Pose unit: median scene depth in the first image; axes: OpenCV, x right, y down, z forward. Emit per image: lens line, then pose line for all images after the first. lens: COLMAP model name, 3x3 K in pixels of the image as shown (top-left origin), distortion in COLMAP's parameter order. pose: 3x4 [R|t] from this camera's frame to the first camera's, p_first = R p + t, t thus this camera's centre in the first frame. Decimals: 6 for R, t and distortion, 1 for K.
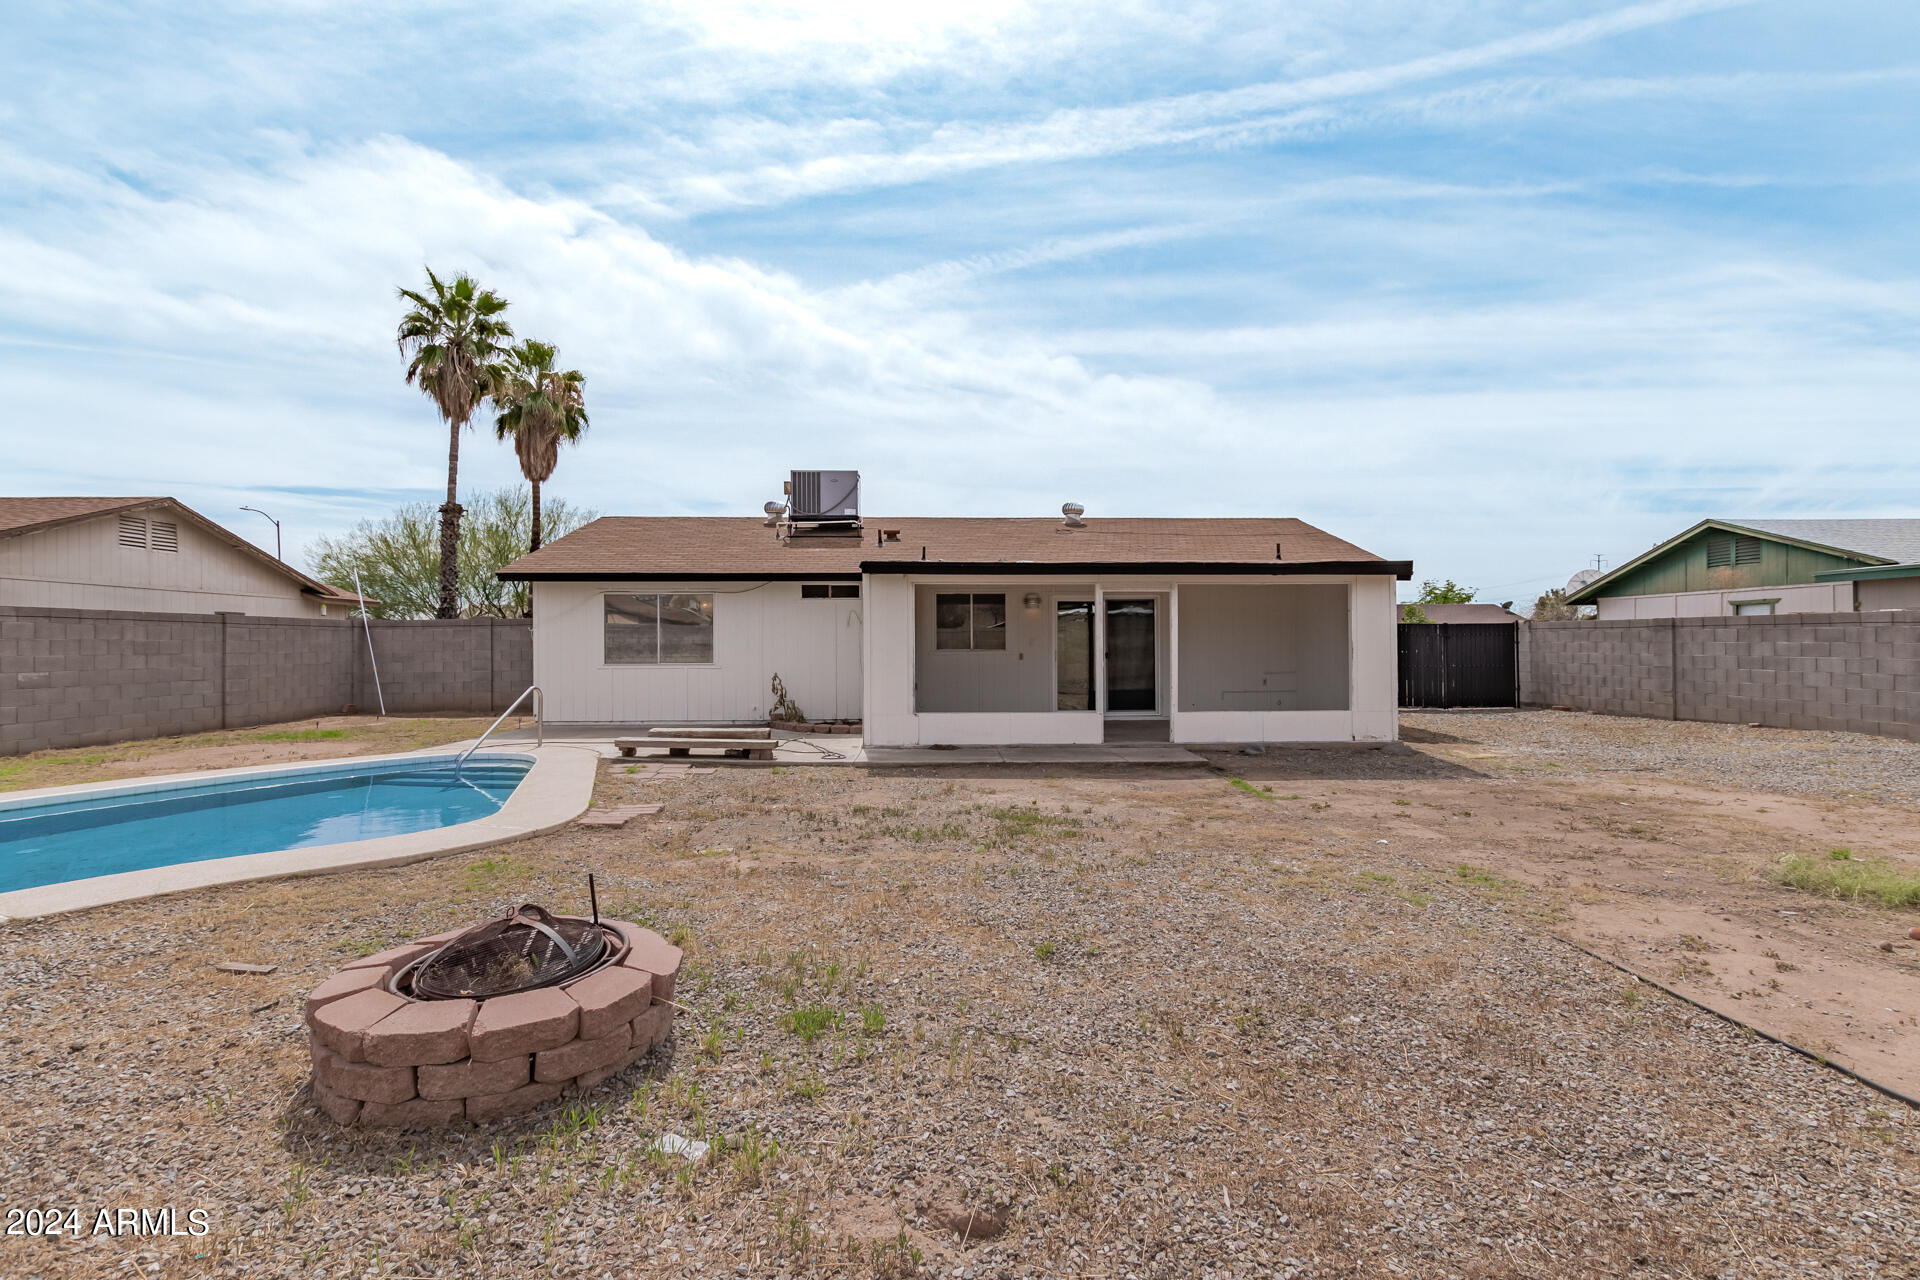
lens RADIAL K [[891.3, 0, 967.3], [0, 891.3, 624.6], [0, 0, 1]] dist [0.004081, -0.000516]
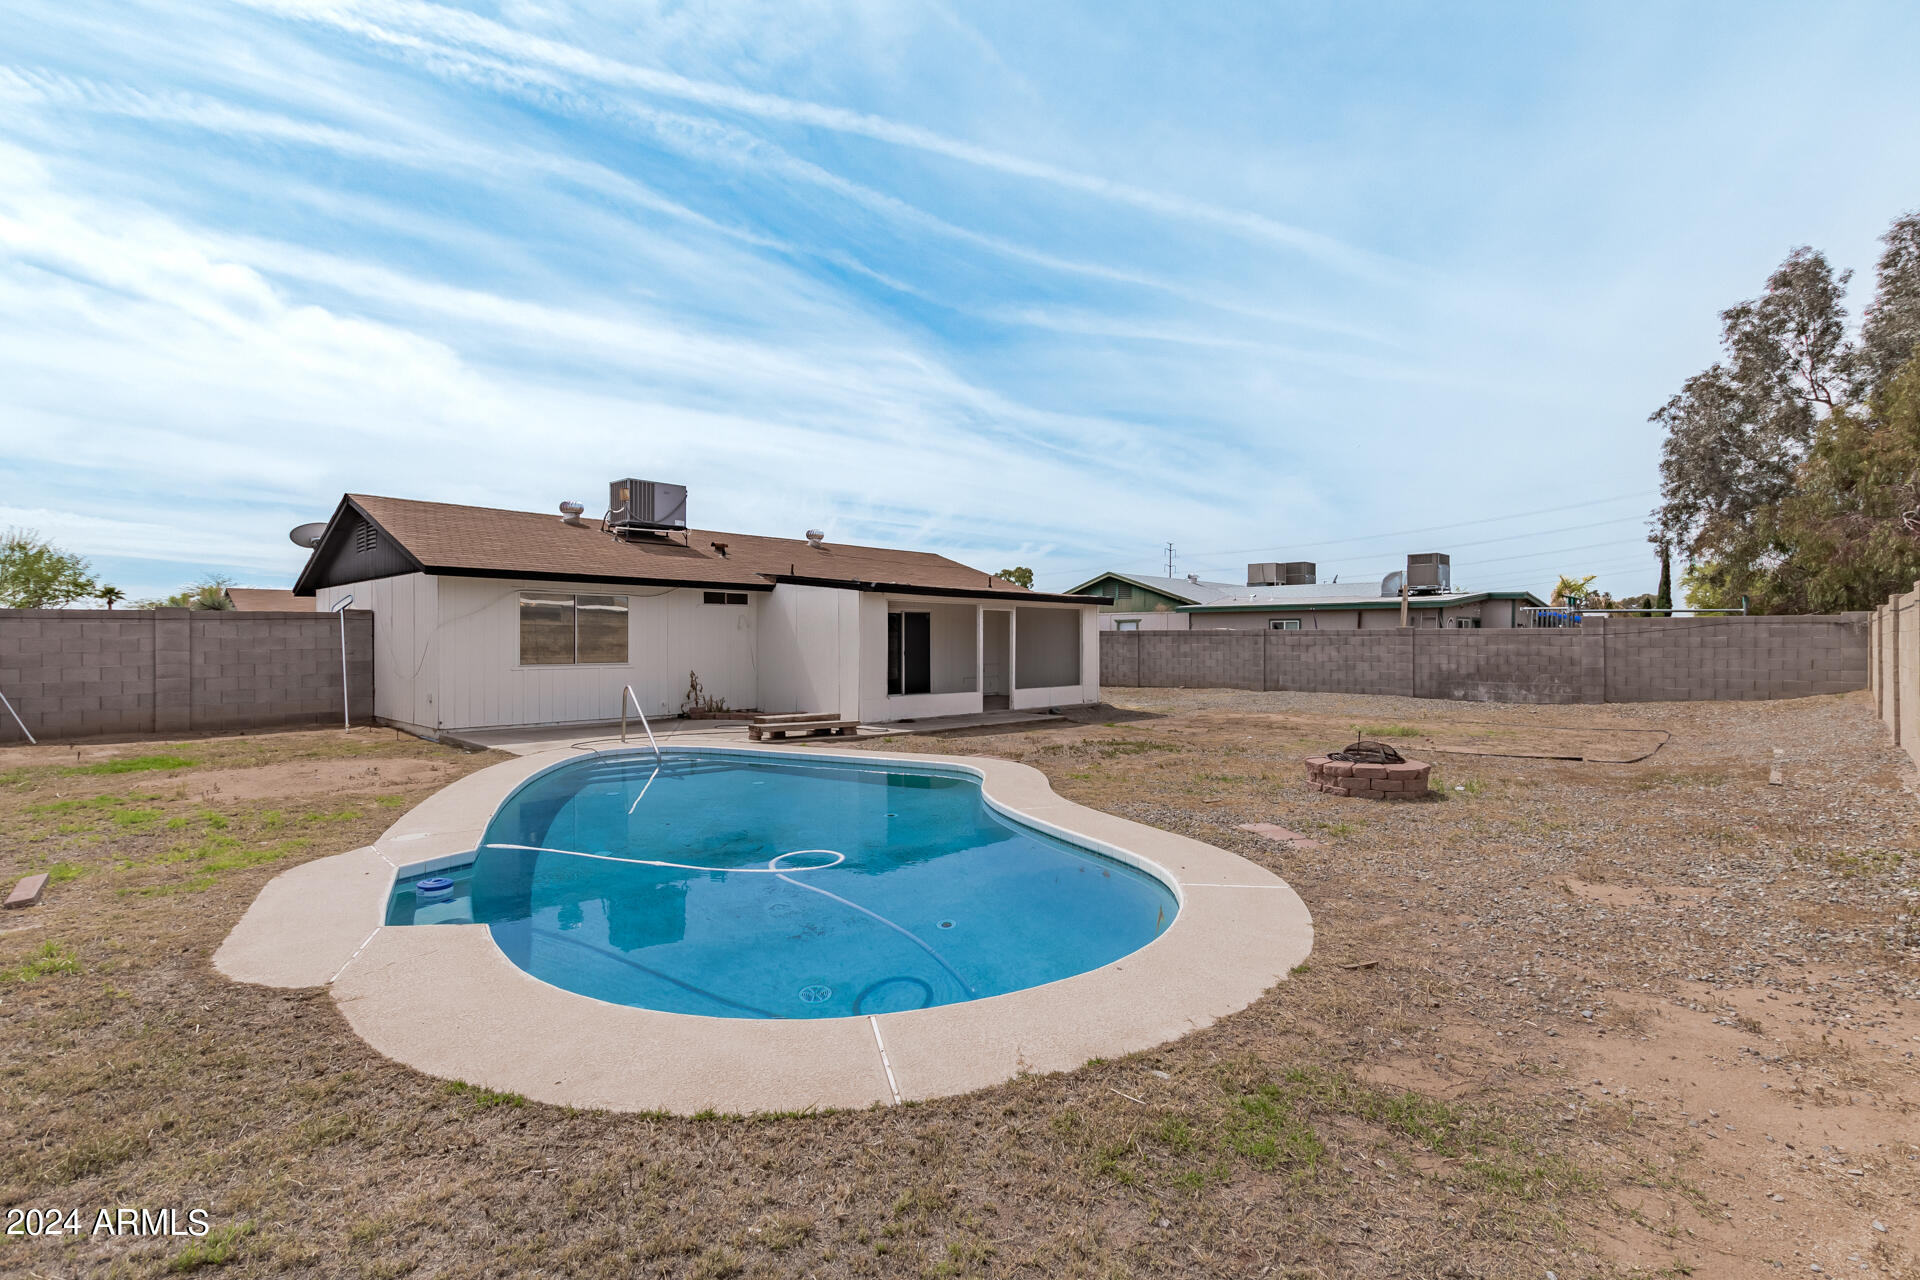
lens RADIAL K [[896.7, 0, 960.0], [0, 896.7, 640.0], [0, 0, 1]] dist [0.013748, -0.000469]
pose [[0.708854, 0.004538, 0.705341, -0.695929], [-0.018747, 0.999747, 0.012408, -0.003710], [-0.705106, -0.022019, 0.708760, -0.024034]]
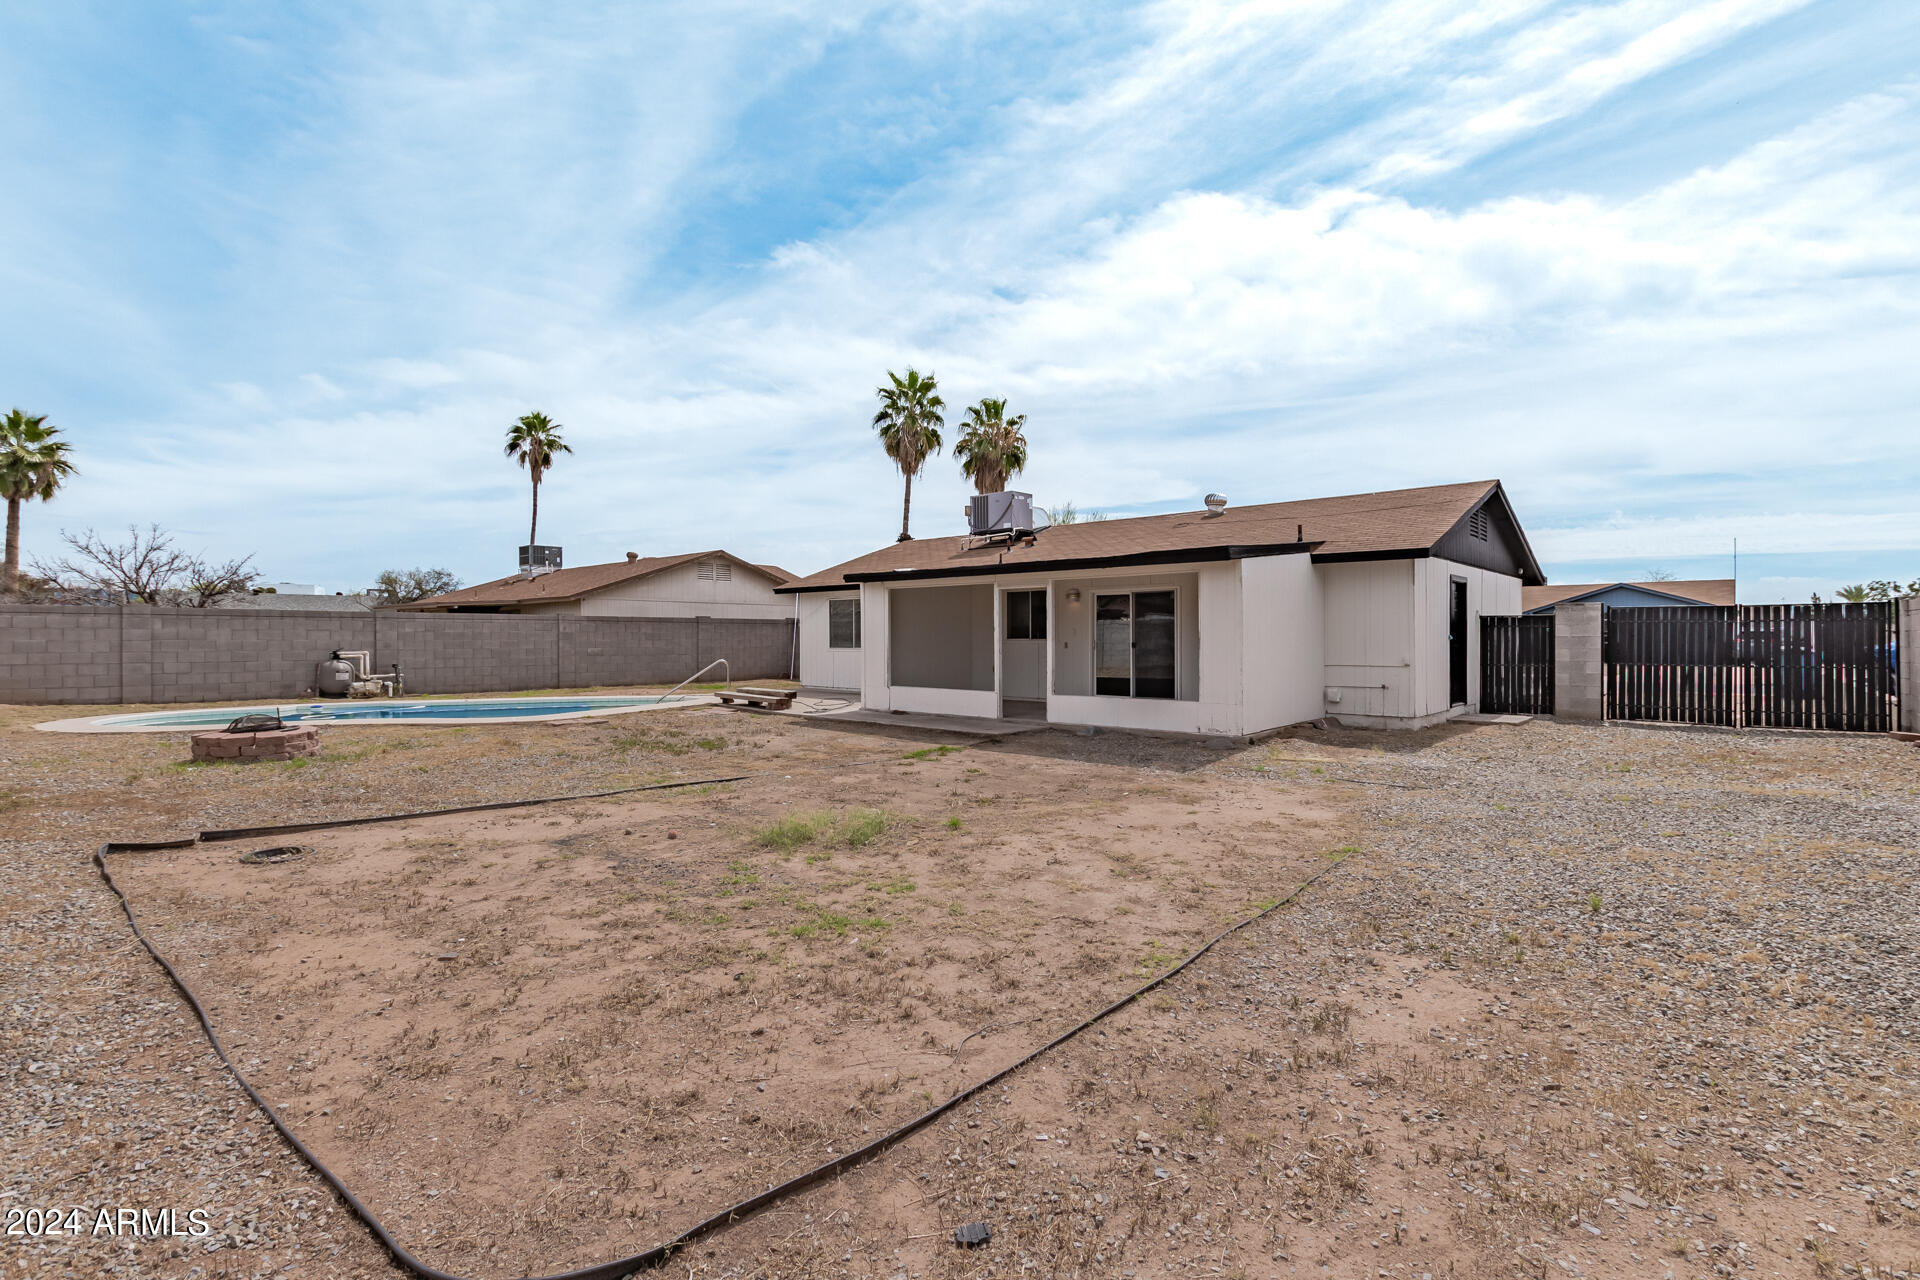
lens RADIAL K [[895.2, 0, 1001.3], [0, 895.2, 633.5], [0, 0, 1]] dist [-0.002644, -0.000444]
pose [[0.720342, -0.000433, -0.693618, 0.731725], [0.016574, 0.999725, 0.016588, 0.000522], [0.693421, -0.023445, 0.720152, 0.114868]]
